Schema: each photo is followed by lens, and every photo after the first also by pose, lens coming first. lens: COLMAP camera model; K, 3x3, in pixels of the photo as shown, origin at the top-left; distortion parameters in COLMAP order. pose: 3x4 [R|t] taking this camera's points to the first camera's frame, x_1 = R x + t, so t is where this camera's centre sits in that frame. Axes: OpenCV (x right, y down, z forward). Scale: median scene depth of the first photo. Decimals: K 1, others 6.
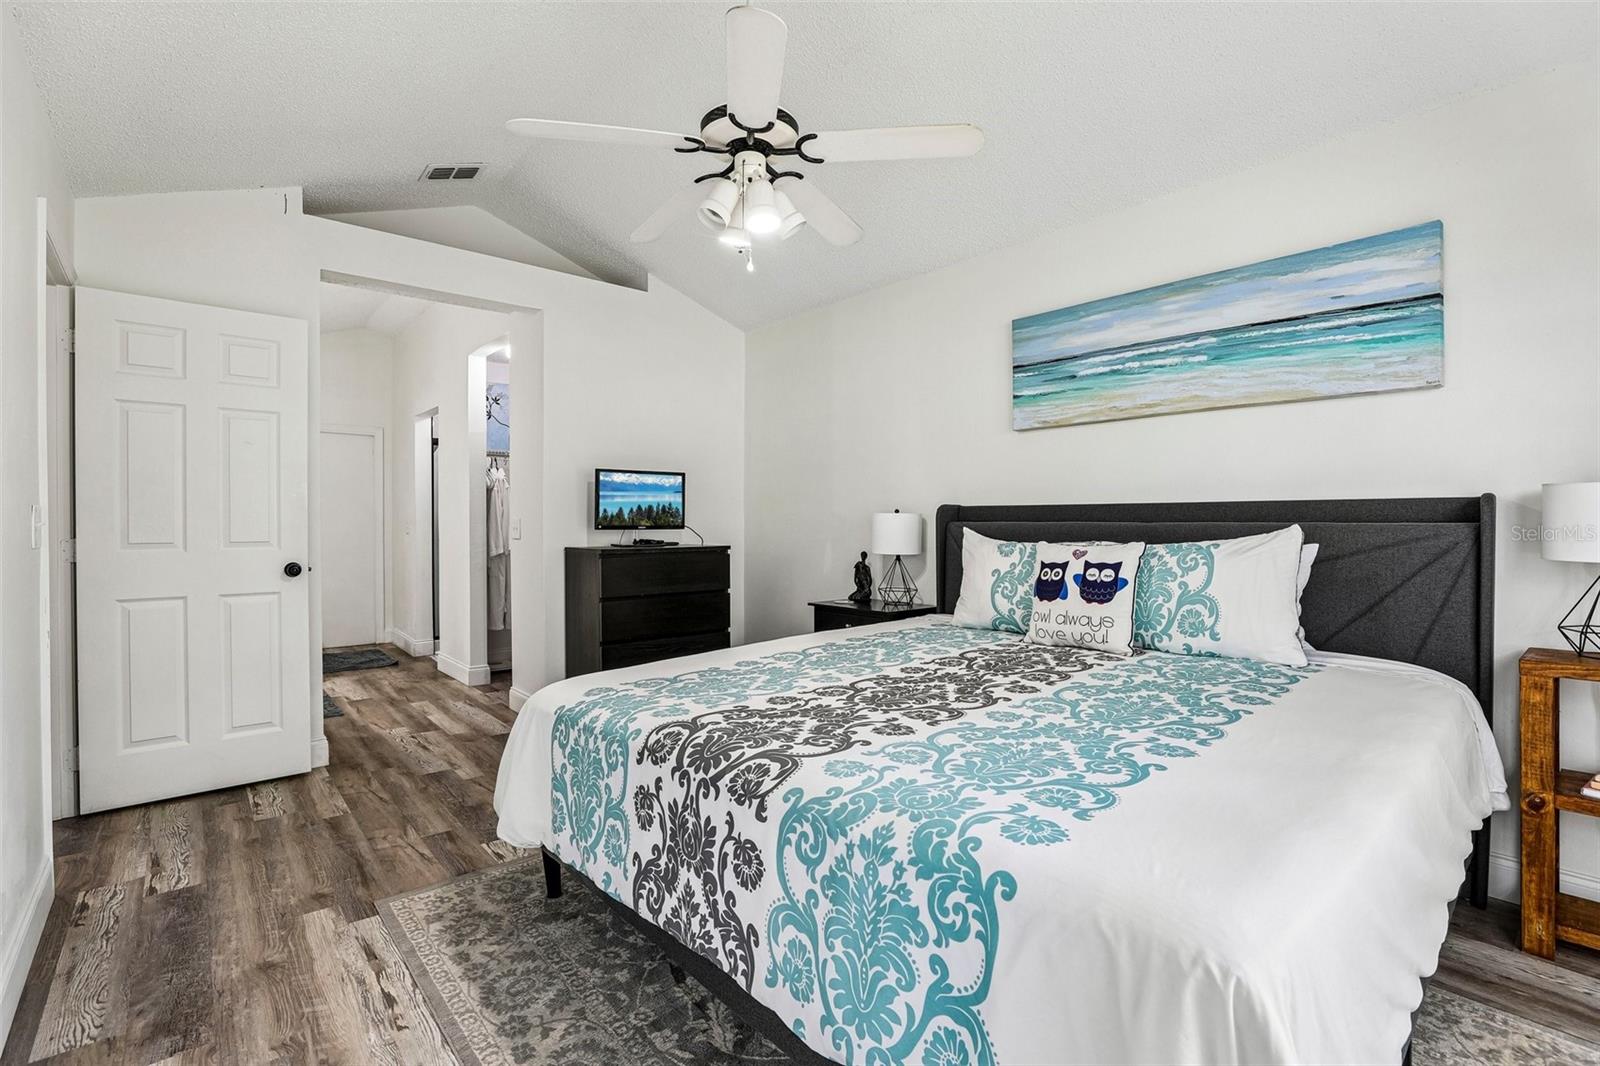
lens RADIAL K [[727.5, 0, 802.8], [0, 727.5, 528.7], [0, 0, 1]] dist [-0.041295, 0.011334]
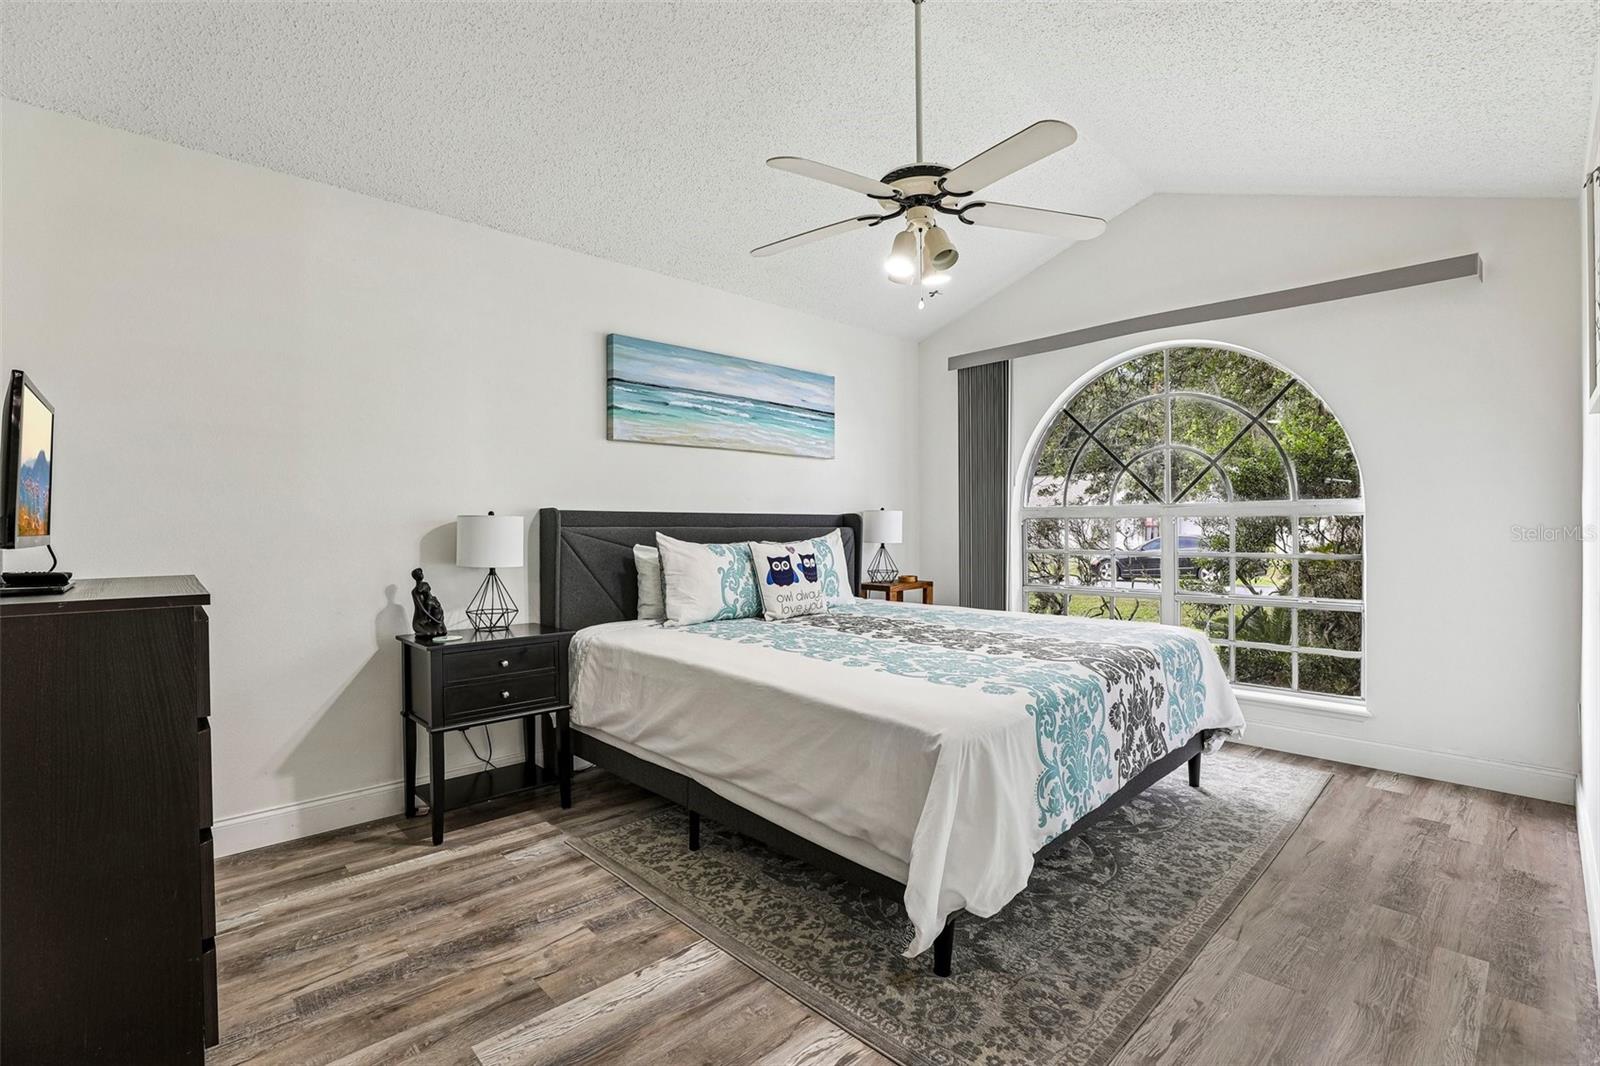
lens RADIAL K [[727.5, 0, 801.6], [0, 727.5, 528.8], [0, 0, 1]] dist [-0.041295, 0.011334]
pose [[-0.043046, -0.001697, 0.999072, -1.005156], [0.012940, 0.999914, 0.002256, -0.007791], [-0.998989, 0.013025, -0.043020, 1.024134]]
